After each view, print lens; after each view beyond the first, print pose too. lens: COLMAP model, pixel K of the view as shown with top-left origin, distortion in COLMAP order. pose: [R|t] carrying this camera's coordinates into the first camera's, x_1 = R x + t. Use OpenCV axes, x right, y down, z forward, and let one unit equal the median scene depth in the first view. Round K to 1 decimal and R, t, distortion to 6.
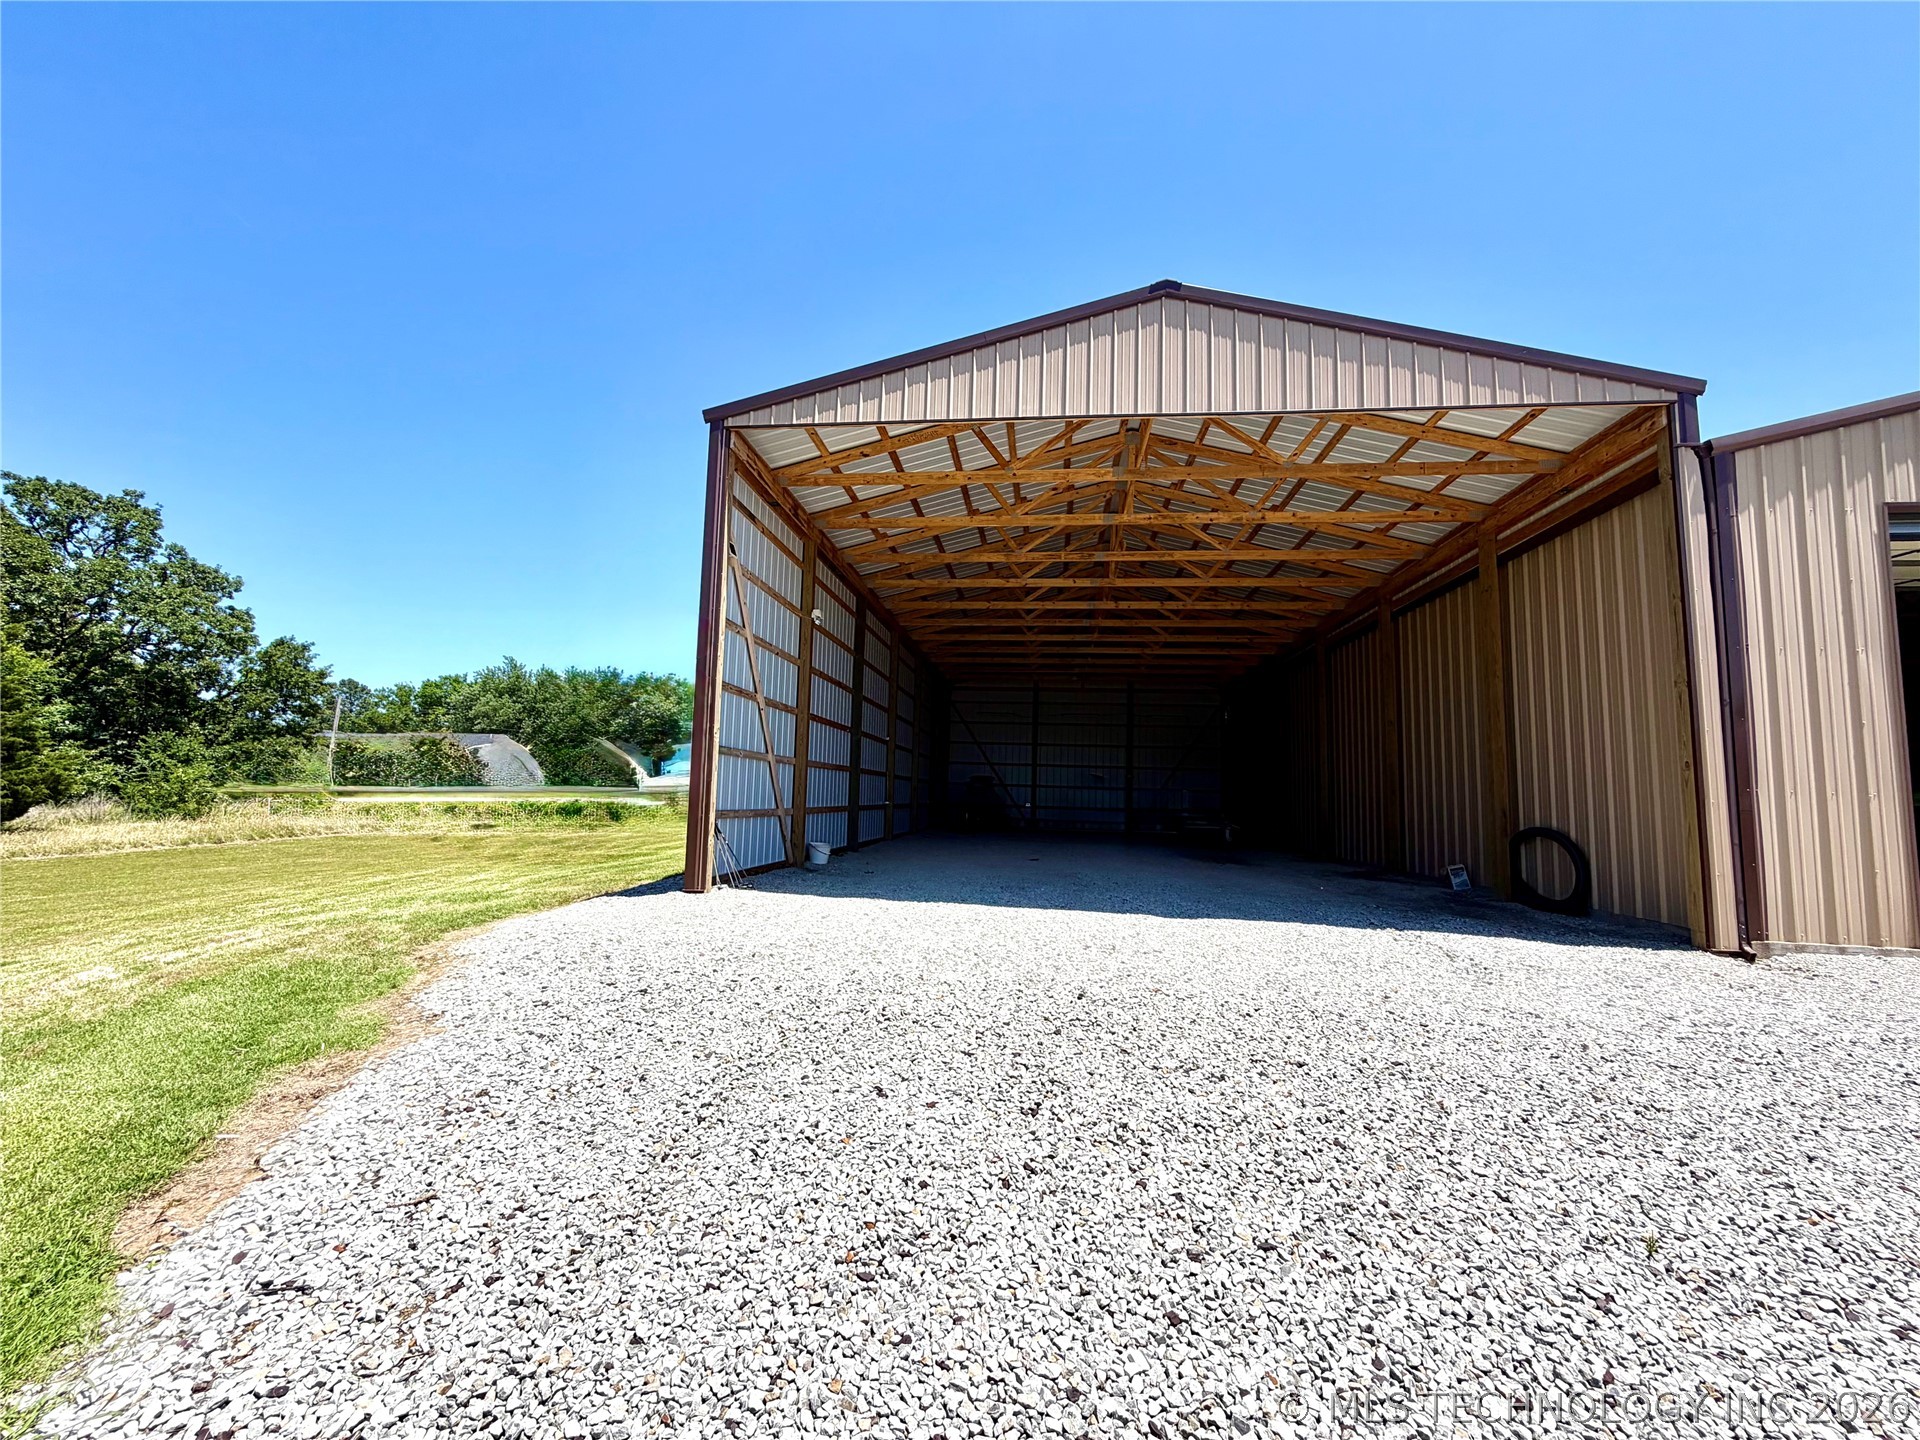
lens RADIAL K [[768.2, 0, 960.0], [0, 768.2, 720.0], [0, 0, 1]] dist [-0.000919, 0.000221]
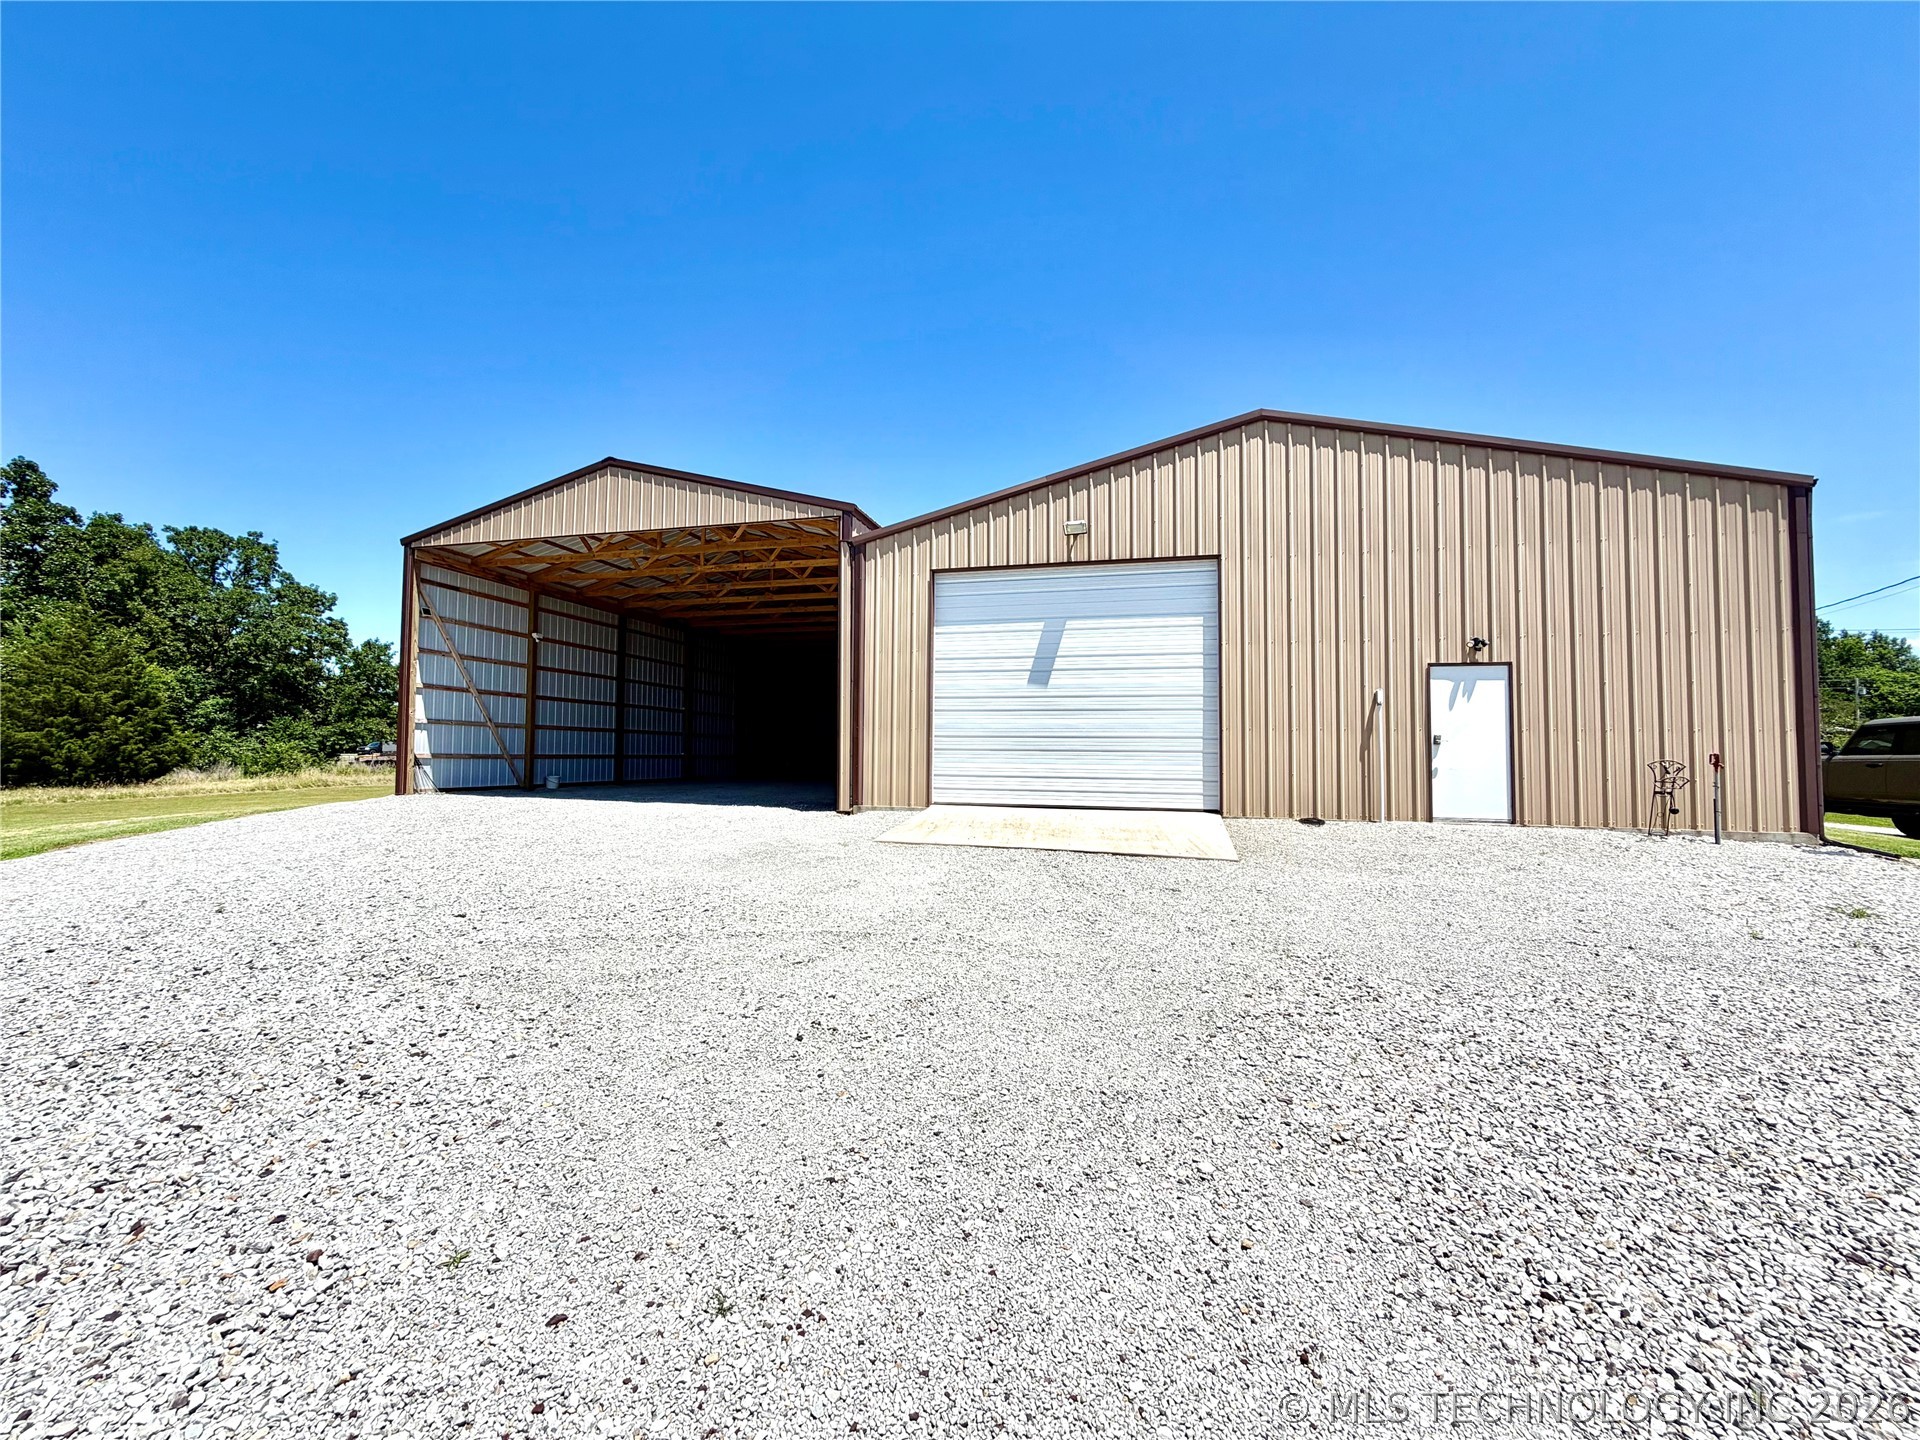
lens RADIAL K [[752.6, 0, 960.0], [0, 752.6, 720.0], [0, 0, 1]] dist [0.000076, -0.006187]
pose [[0.992740, -0.029393, -0.116637, 0.251571], [0.035343, 0.998160, 0.049278, -0.001883], [0.114974, -0.053043, 0.991951, -0.138675]]
